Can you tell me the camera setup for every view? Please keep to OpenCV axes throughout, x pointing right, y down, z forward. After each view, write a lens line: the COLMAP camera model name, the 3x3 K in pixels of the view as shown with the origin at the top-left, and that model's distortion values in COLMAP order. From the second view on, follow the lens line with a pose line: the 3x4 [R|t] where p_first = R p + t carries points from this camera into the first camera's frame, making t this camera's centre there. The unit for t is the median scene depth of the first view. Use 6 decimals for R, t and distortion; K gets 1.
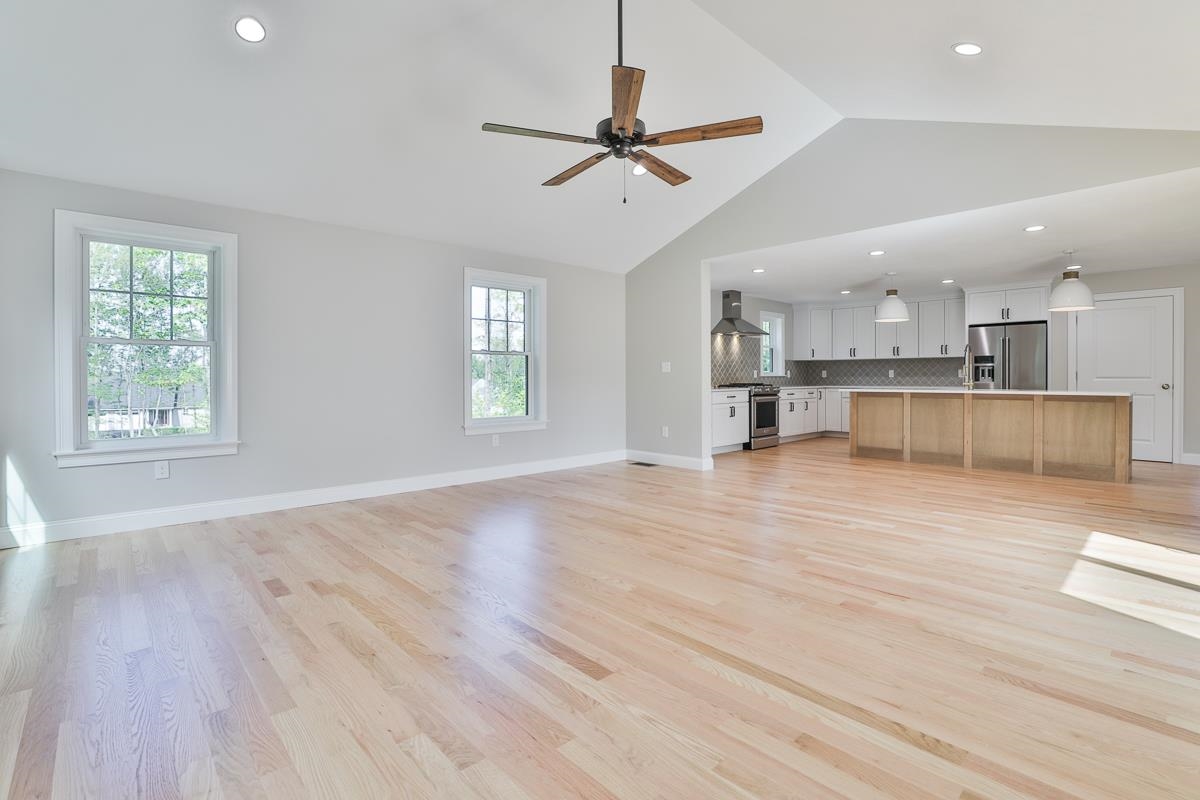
lens RADIAL K [[558.5, 0, 608.2], [0, 558.5, 381.5], [0, 0, 1]] dist [-0.028765, 0.000081]
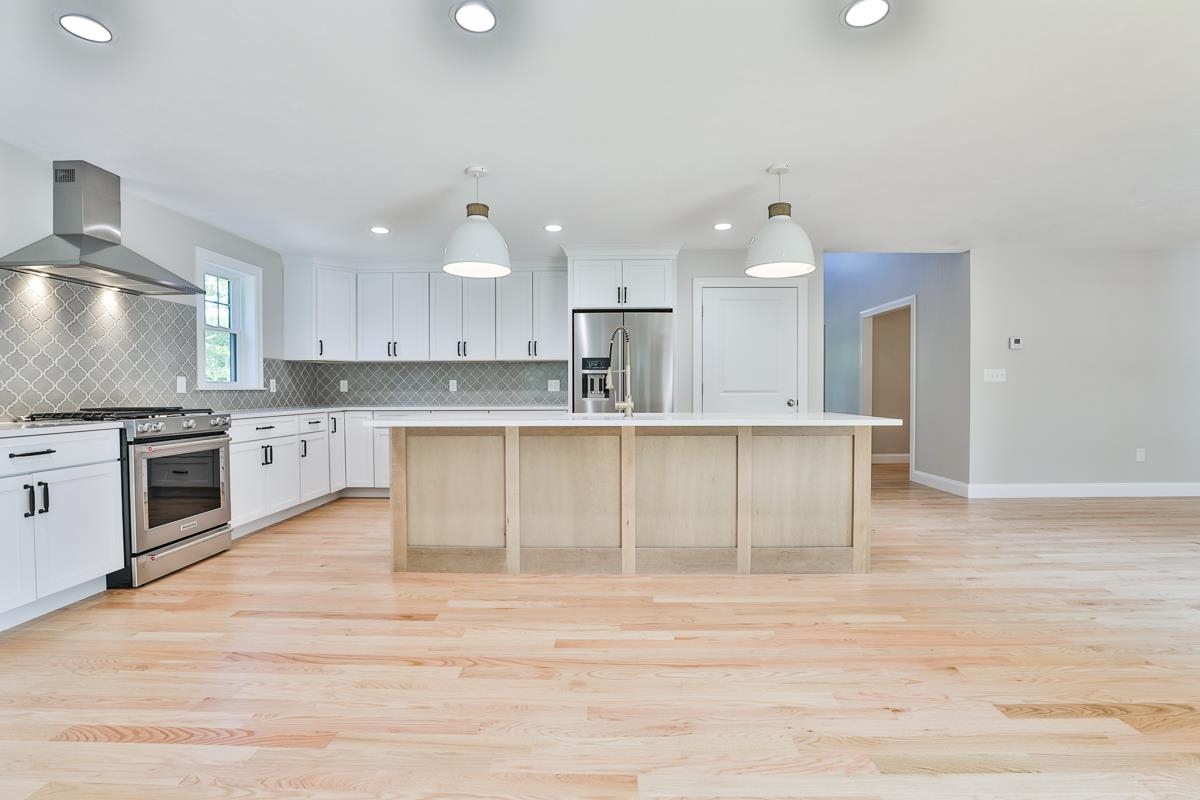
lens RADIAL K [[541.7, 0, 603.1], [0, 541.7, 400.6], [0, 0, 1]] dist [-0.031935, 0.000805]
pose [[0.701302, -0.014630, 0.712714, 0.230744], [0.006329, 0.999878, 0.014297, -0.005462], [-0.712836, -0.005515, 0.701309, 0.536042]]
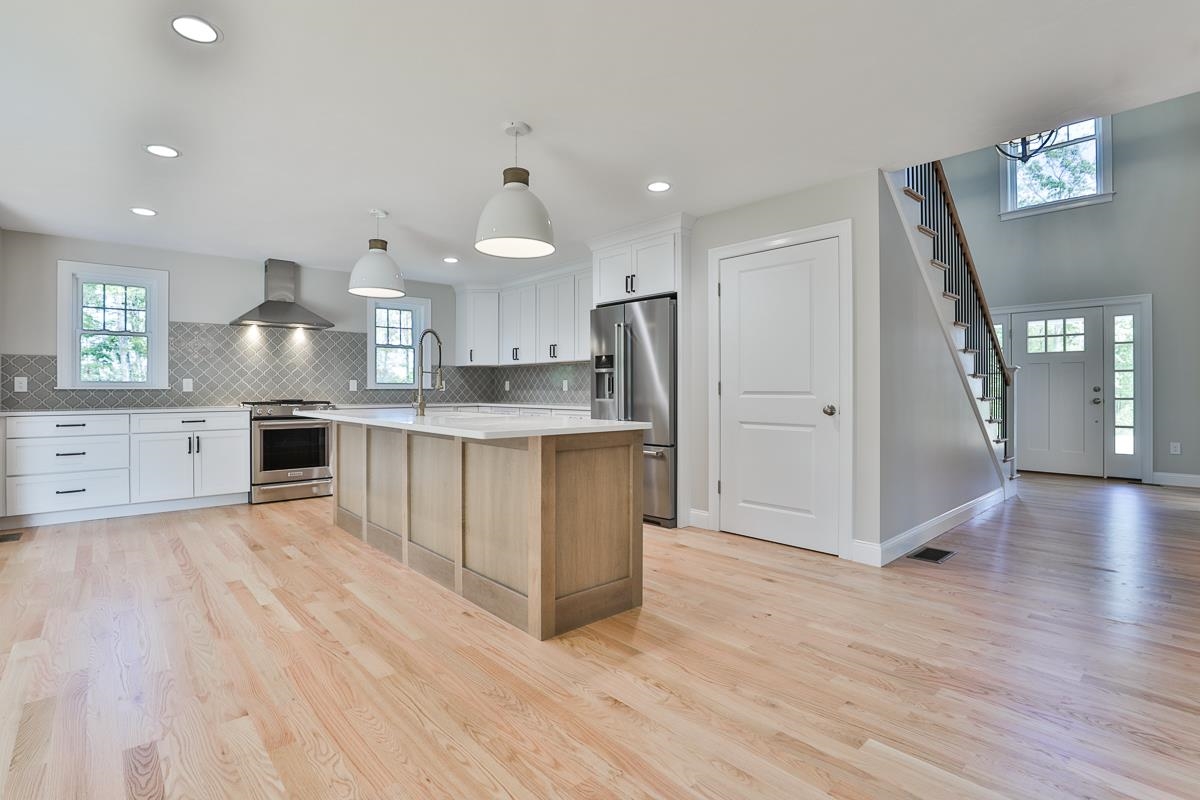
lens RADIAL K [[569.7, 0, 582.1], [0, 569.7, 388.6], [0, 0, 1]] dist [-0.027673, 0.000599]
pose [[0.998970, 0.000856, -0.045363, 0.671483], [-0.001240, 0.999964, -0.008437, -0.004983], [0.045354, 0.008484, 0.998935, 0.371083]]
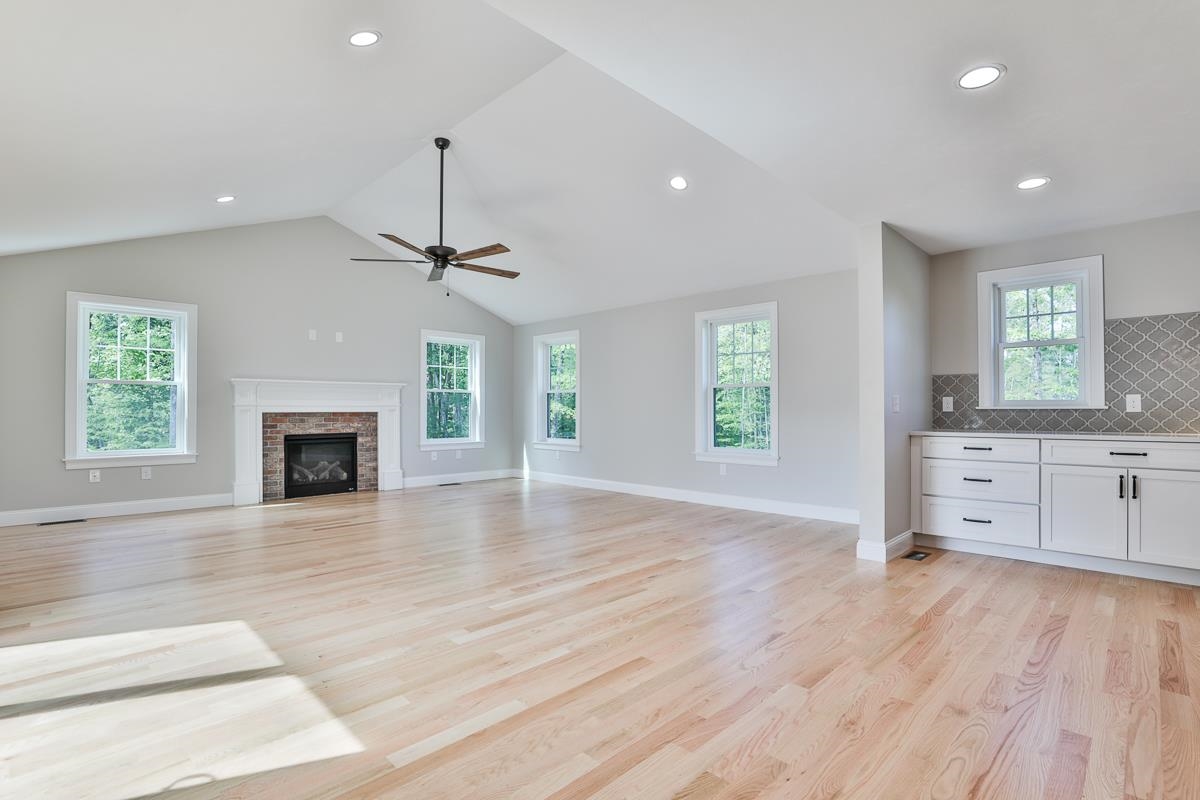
lens RADIAL K [[559.6, 0, 616.8], [0, 559.6, 407.1], [0, 0, 1]] dist [-0.028655, 0.000906]
pose [[0.040896, -0.004252, -0.999154, 0.627086], [-0.006198, 0.999971, -0.004509, -0.005972], [0.999144, 0.006377, 0.040868, 0.552778]]
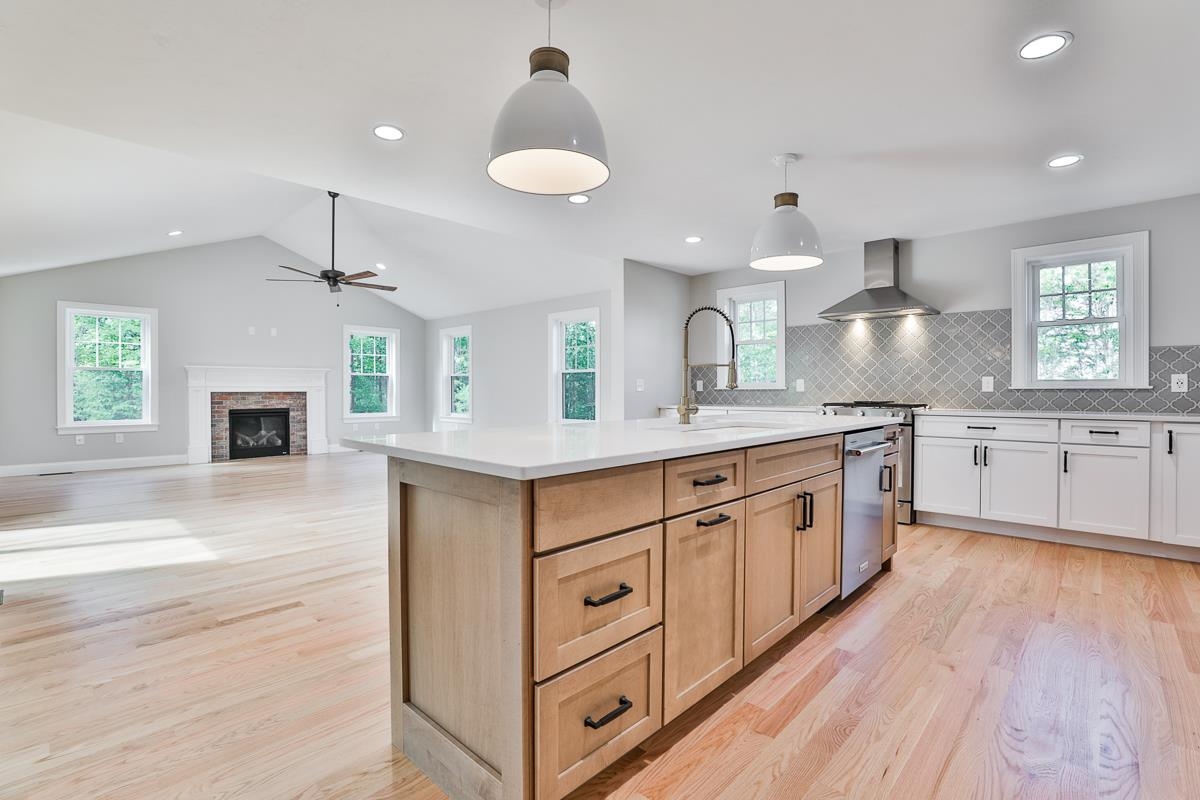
lens RADIAL K [[544.3, 0, 591.0], [0, 544.3, 394.5], [0, 0, 1]] dist [-0.025301, 0.000443]
pose [[0.047887, 0.009421, -0.998808, 0.838852], [-0.006376, 0.999938, 0.009126, -0.007434], [0.998832, 0.005931, 0.047944, 0.732172]]
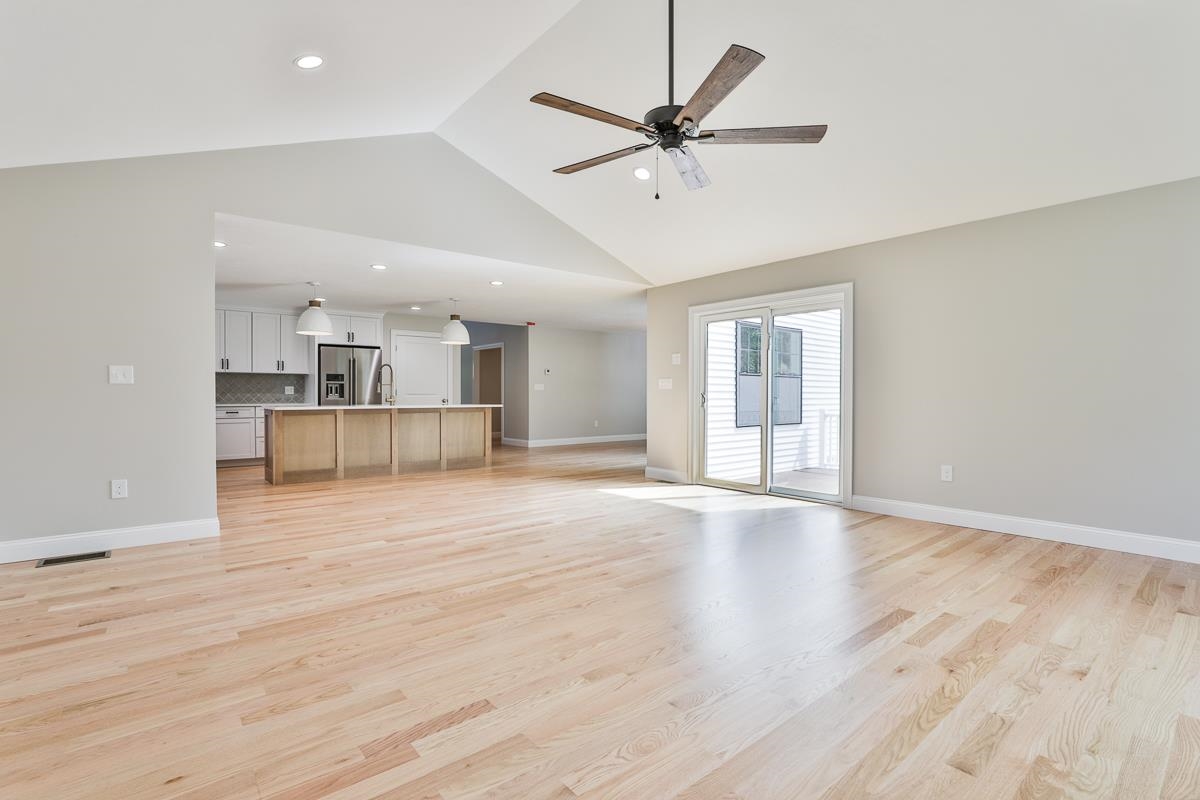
lens RADIAL K [[551.7, 0, 600.0], [0, 551.7, 400.0], [0, 0, 1]] dist [-0.020900, 0.000119]
pose [[0.065595, -0.007893, 0.997815, -0.341954], [0.005799, 0.999955, 0.007529, -0.000981], [-0.997829, 0.005293, 0.065638, 0.407401]]
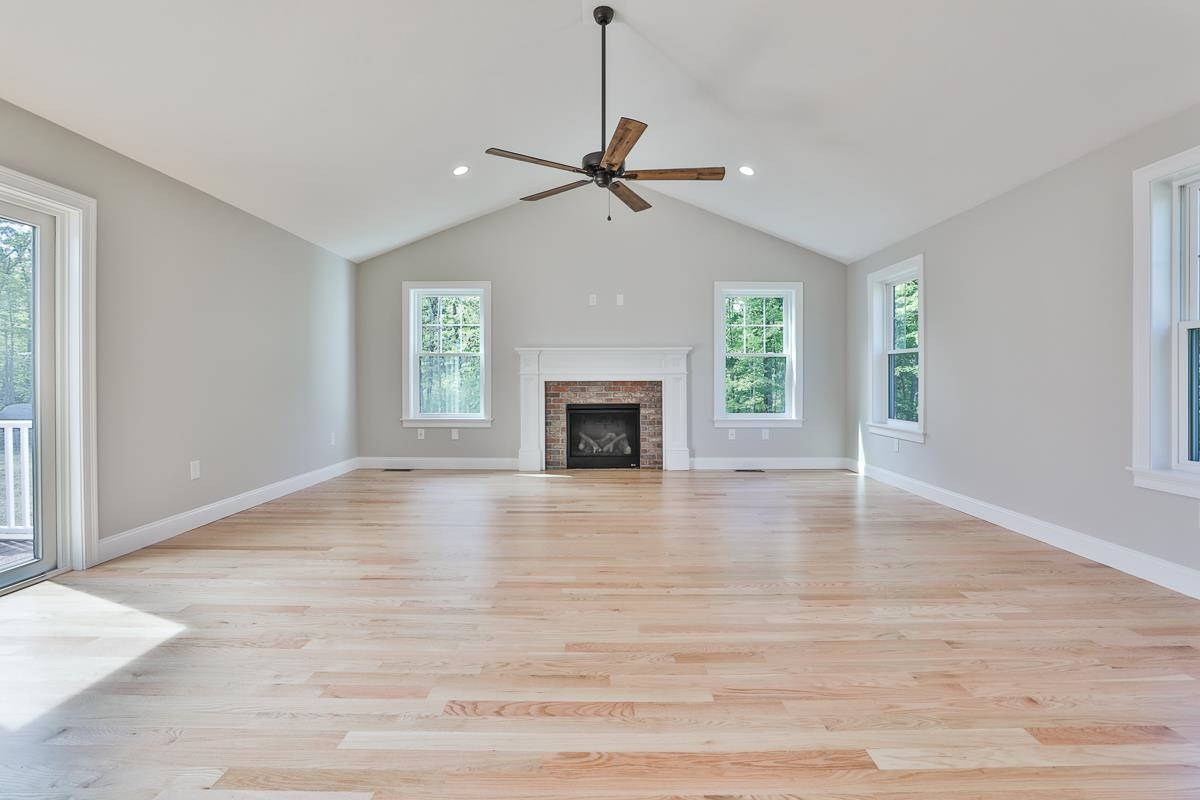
lens RADIAL K [[552.2, 0, 605.0], [0, 552.2, 379.7], [0, 0, 1]] dist [-0.024662, 0.000600]
pose [[-0.684888, 0.001774, -0.728646, 0.331072], [-0.003247, 0.999980, 0.005487, -0.005262], [0.728641, 0.006124, -0.684868, 0.690132]]
